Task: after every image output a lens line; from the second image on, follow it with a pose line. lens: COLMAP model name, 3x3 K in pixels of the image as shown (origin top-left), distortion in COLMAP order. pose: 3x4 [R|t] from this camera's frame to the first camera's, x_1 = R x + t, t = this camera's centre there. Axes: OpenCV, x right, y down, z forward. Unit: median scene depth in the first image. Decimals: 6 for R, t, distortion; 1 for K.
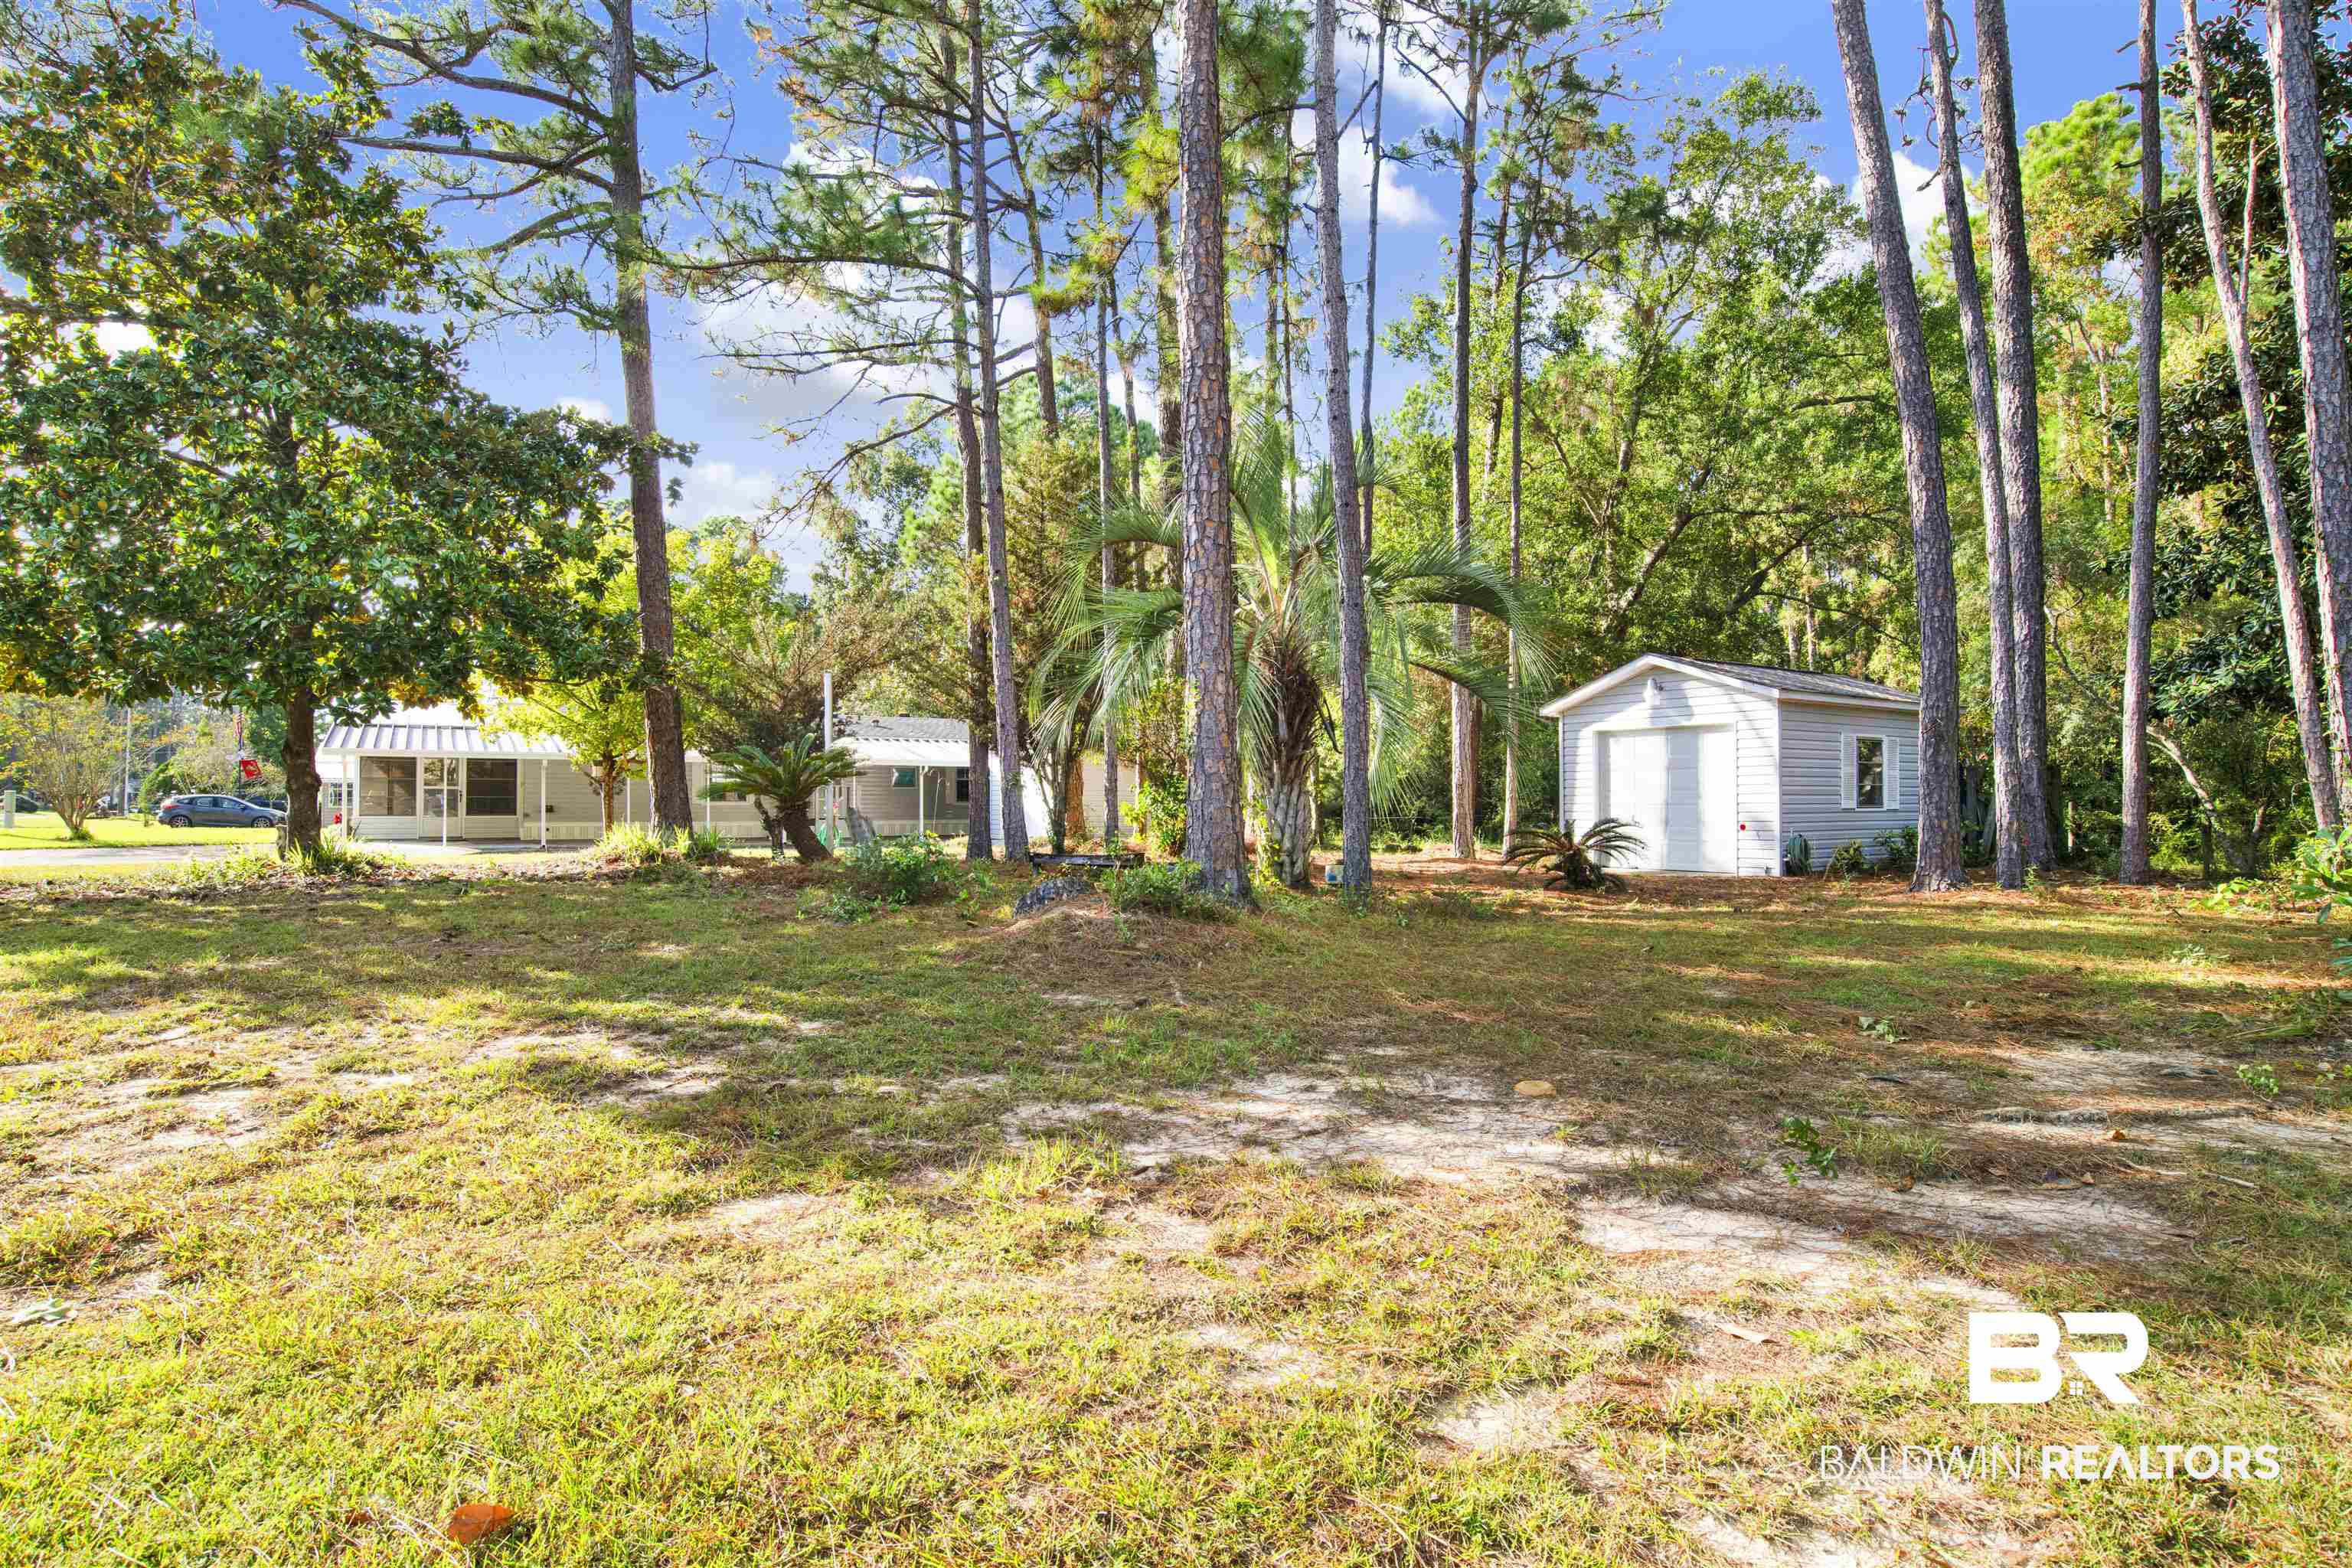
lens RADIAL K [[1255.7, 0, 1181.7], [0, 1255.7, 790.6], [0, 0, 1]] dist [-0.059390, 0.013194]
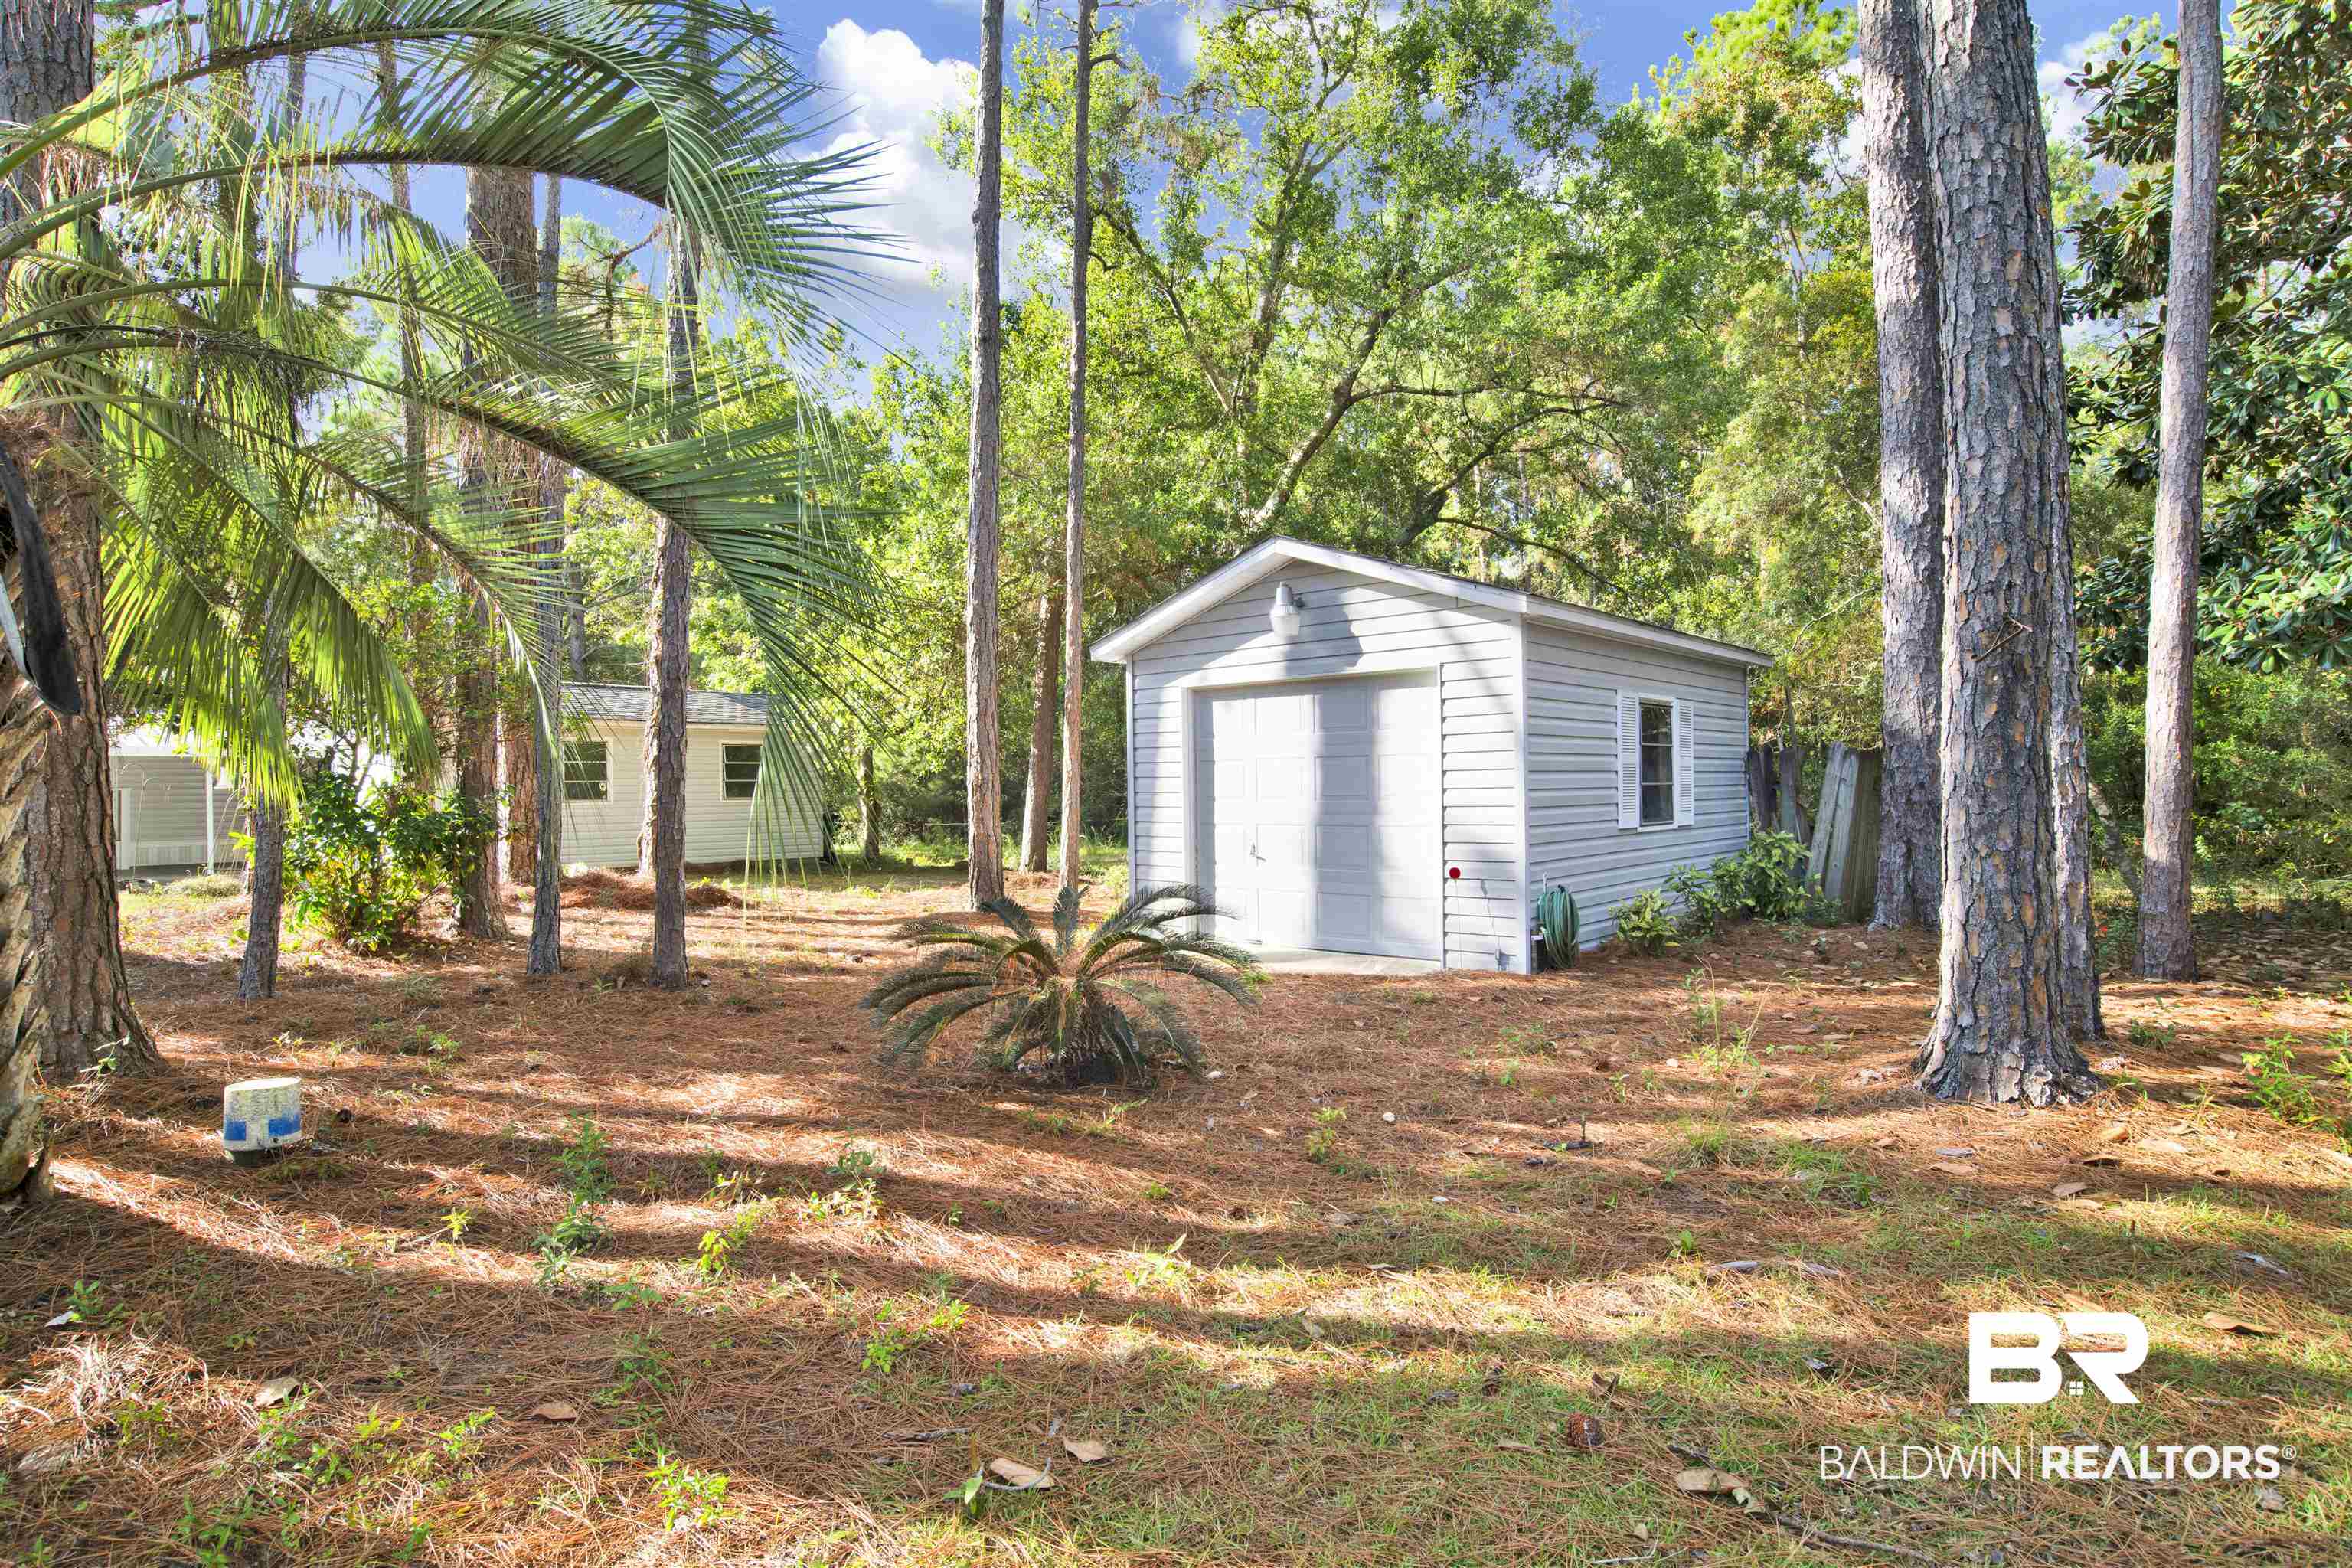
lens RADIAL K [[1255.7, 0, 1181.7], [0, 1255.7, 790.6], [0, 0, 1]] dist [-0.059390, 0.013194]
pose [[0.967349, -0.007856, 0.253327, 0.201006], [0.005464, 0.999934, 0.010144, -0.008732], [-0.253390, -0.008429, 0.967328, 0.498278]]
